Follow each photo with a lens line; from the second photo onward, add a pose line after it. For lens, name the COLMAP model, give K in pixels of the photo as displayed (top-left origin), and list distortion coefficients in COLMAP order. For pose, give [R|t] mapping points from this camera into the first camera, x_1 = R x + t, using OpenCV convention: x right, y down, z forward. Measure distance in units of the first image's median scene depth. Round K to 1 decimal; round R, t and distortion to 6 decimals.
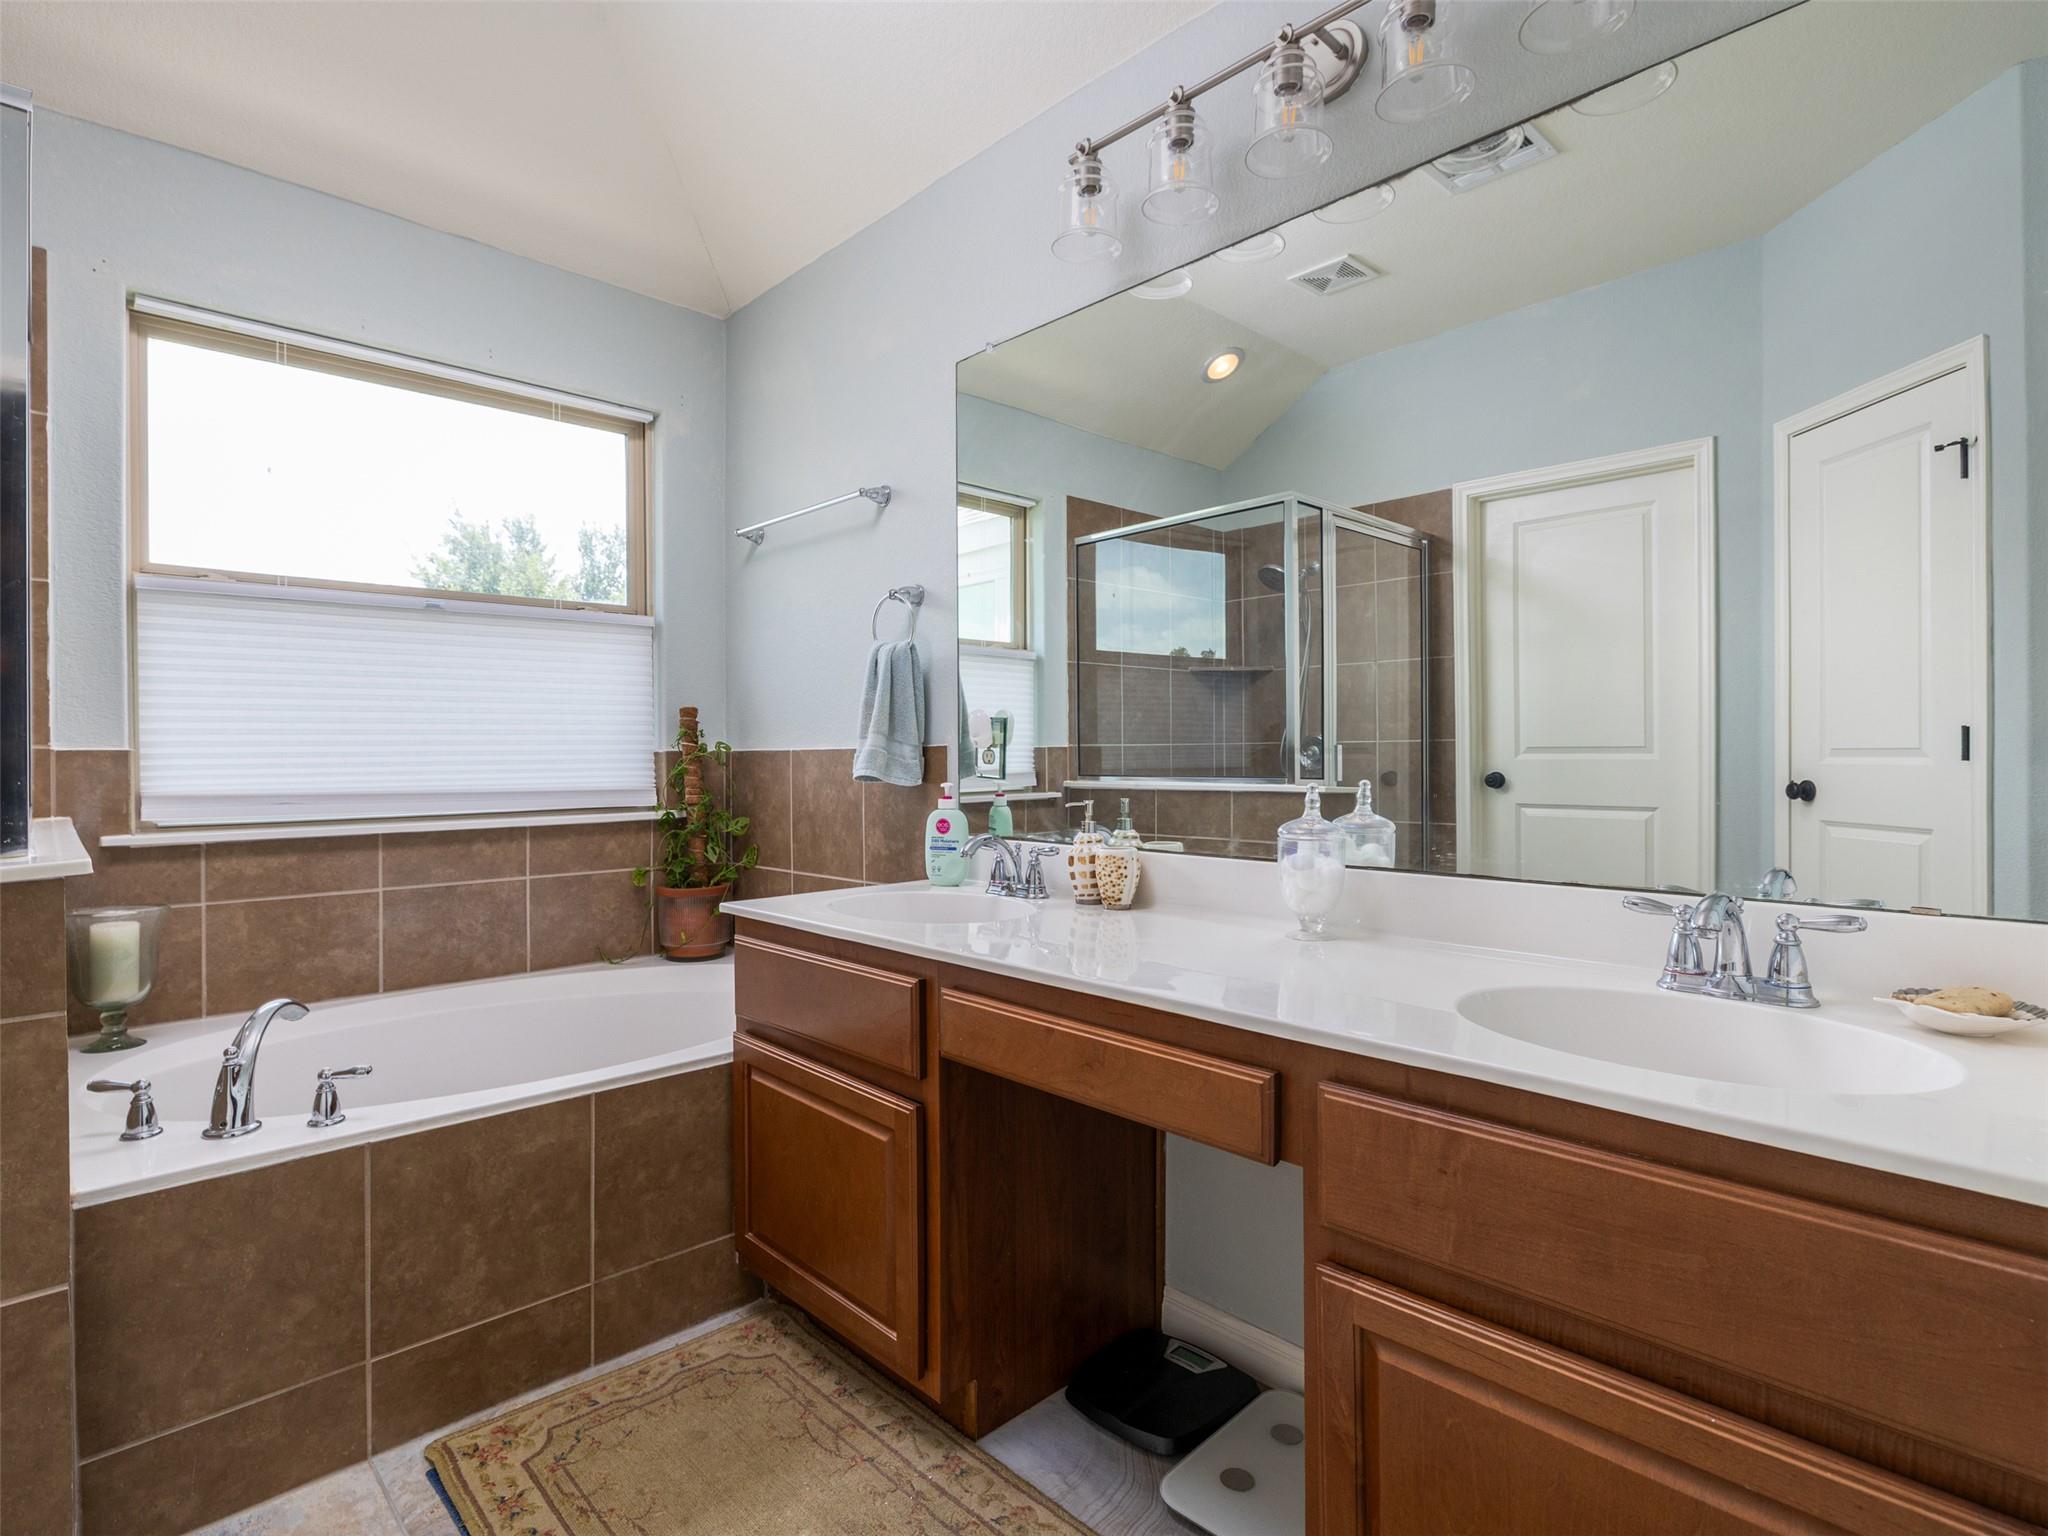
lens RADIAL K [[1006.9, 0, 1025.2], [0, 1006.9, 762.2], [0, 0, 1]] dist [-0.000551, 0.001016]
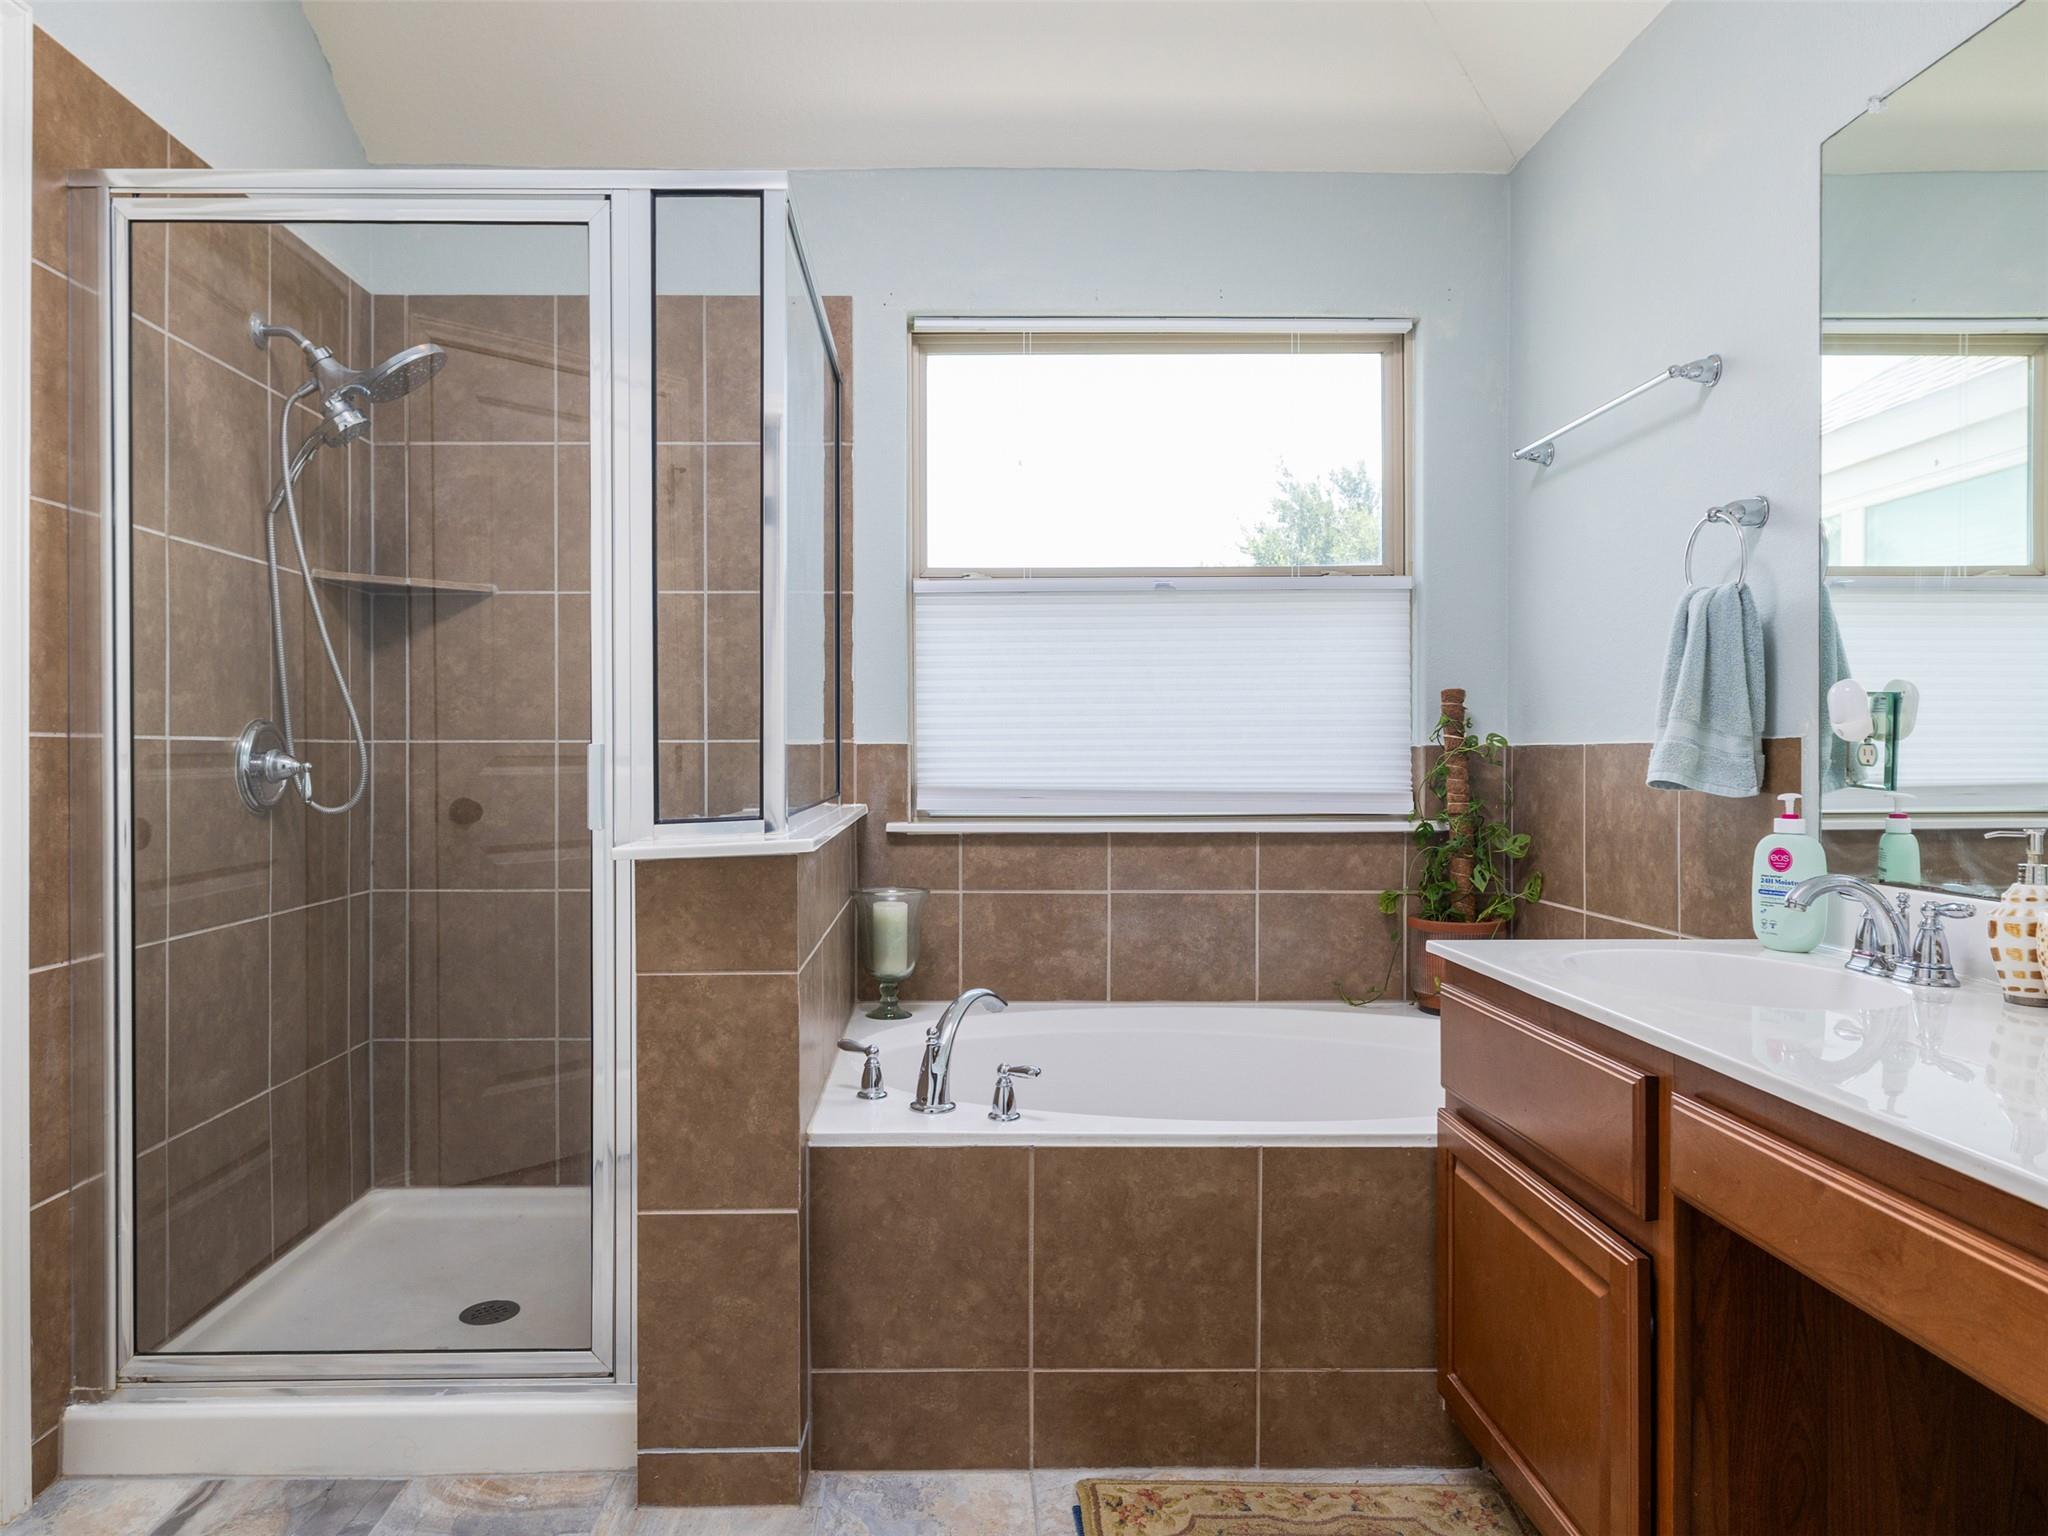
lens RADIAL K [[1314.1, 0, 1024.0], [0, 1314.1, 768.0], [0, 0, 1]] dist [0.004773, 0.002796]
pose [[0.745632, 0.012374, -0.666243, 0.137482], [-0.009245, 0.999923, 0.008226, 0.001524], [0.666294, 0.000026, 0.745689, 0.034775]]
